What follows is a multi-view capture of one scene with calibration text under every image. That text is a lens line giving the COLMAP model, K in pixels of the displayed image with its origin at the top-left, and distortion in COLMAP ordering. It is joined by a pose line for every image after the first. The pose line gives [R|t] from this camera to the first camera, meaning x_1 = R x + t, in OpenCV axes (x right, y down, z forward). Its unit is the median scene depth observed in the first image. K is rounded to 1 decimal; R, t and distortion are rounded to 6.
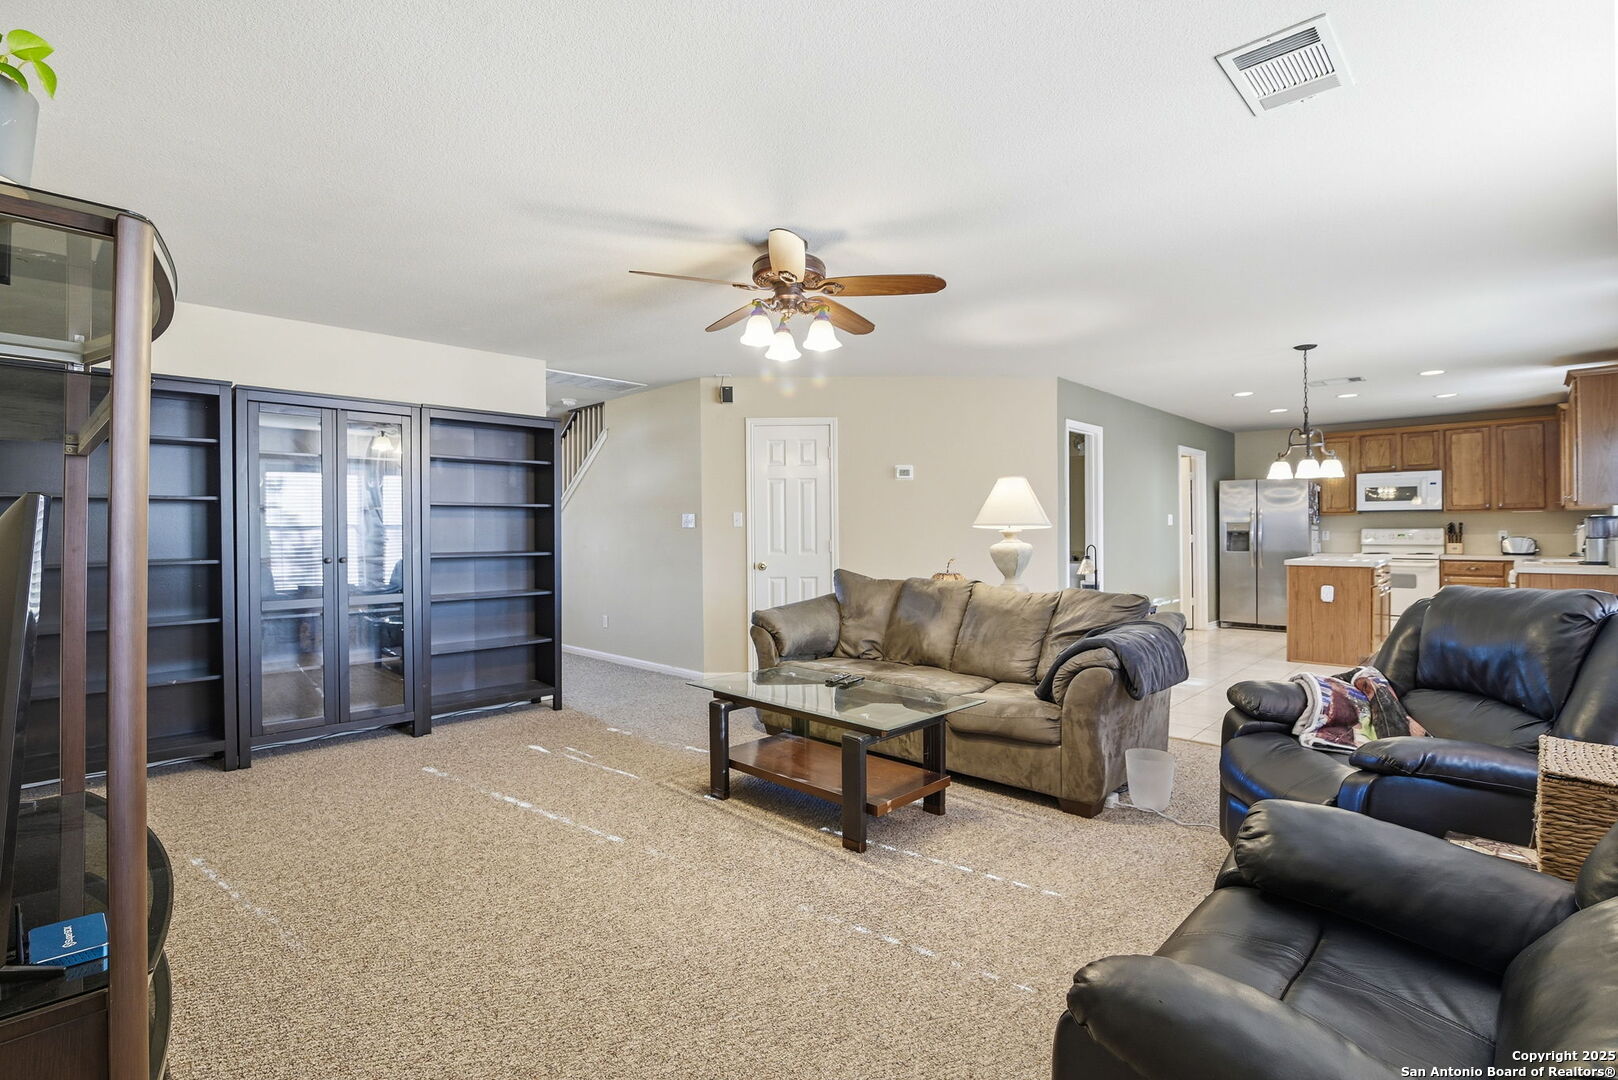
lens RADIAL K [[758.4, 0, 810.5], [0, 758.4, 532.0], [0, 0, 1]] dist [-0.008528, 0.000123]
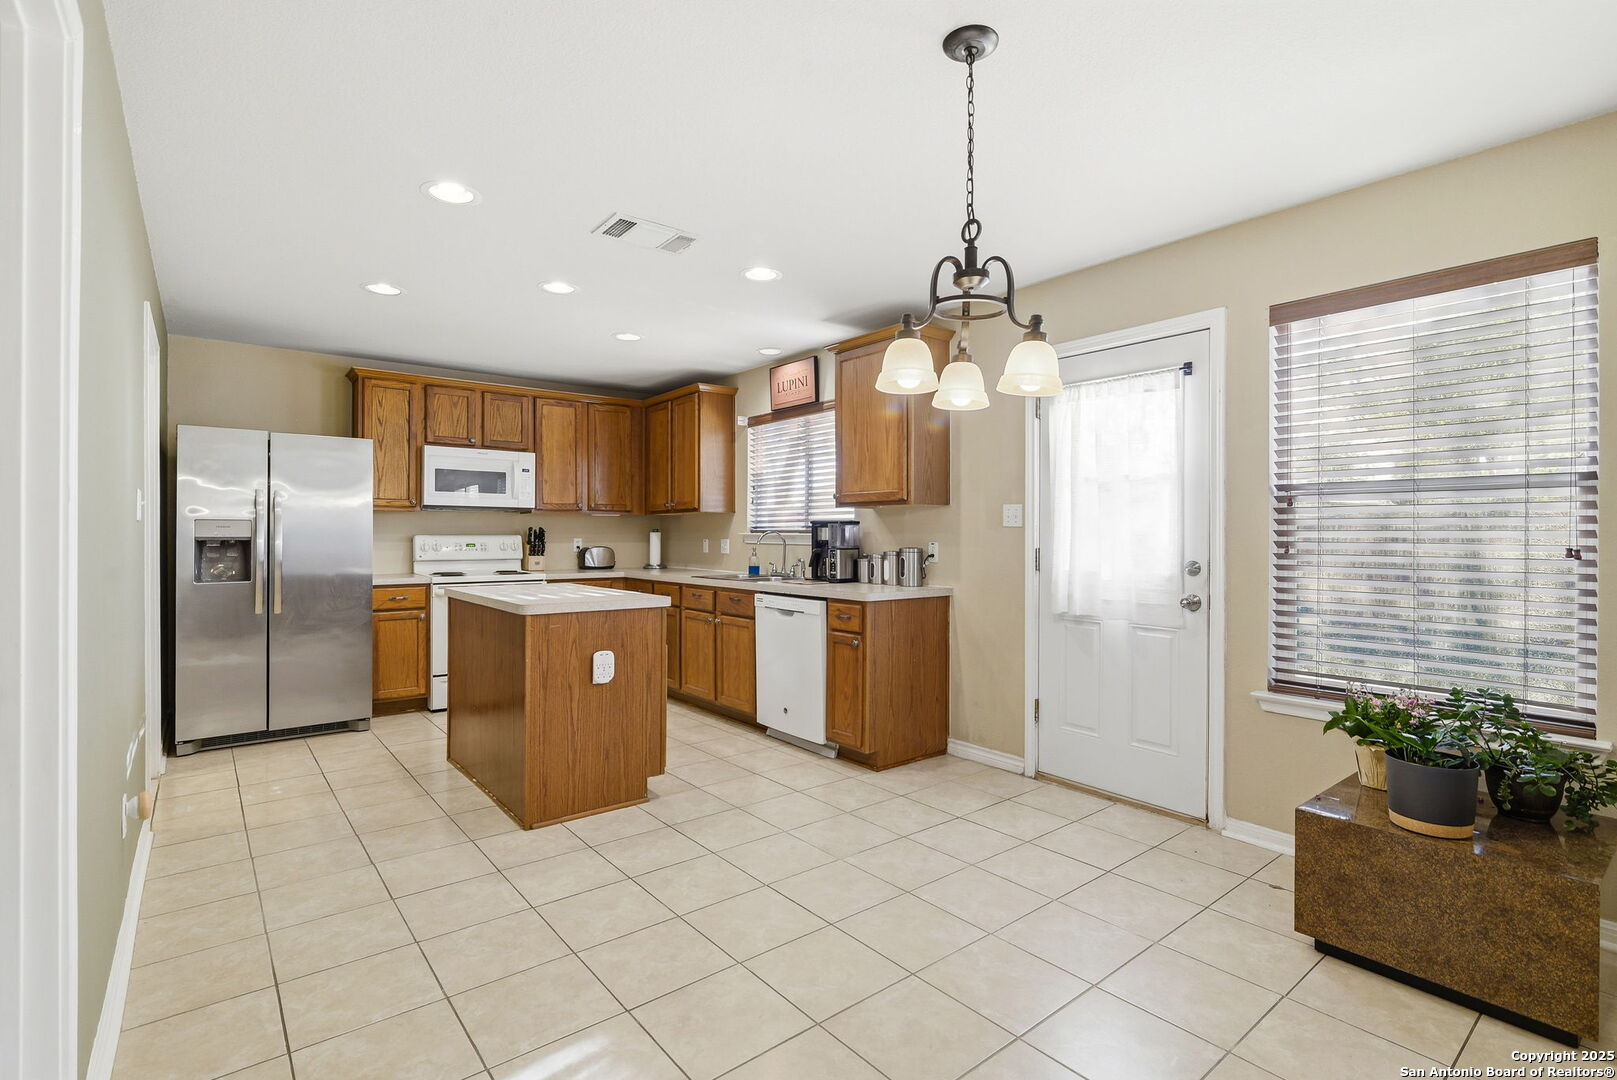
lens RADIAL K [[757.9, 0, 813.1], [0, 757.9, 534.6], [0, 0, 1]] dist [-0.008528, 0.000123]
pose [[0.114070, 0.008887, 0.993433, 0.164274], [-0.005192, 0.999952, -0.008349, -0.001382], [-0.993459, -0.004206, 0.114111, 0.643230]]
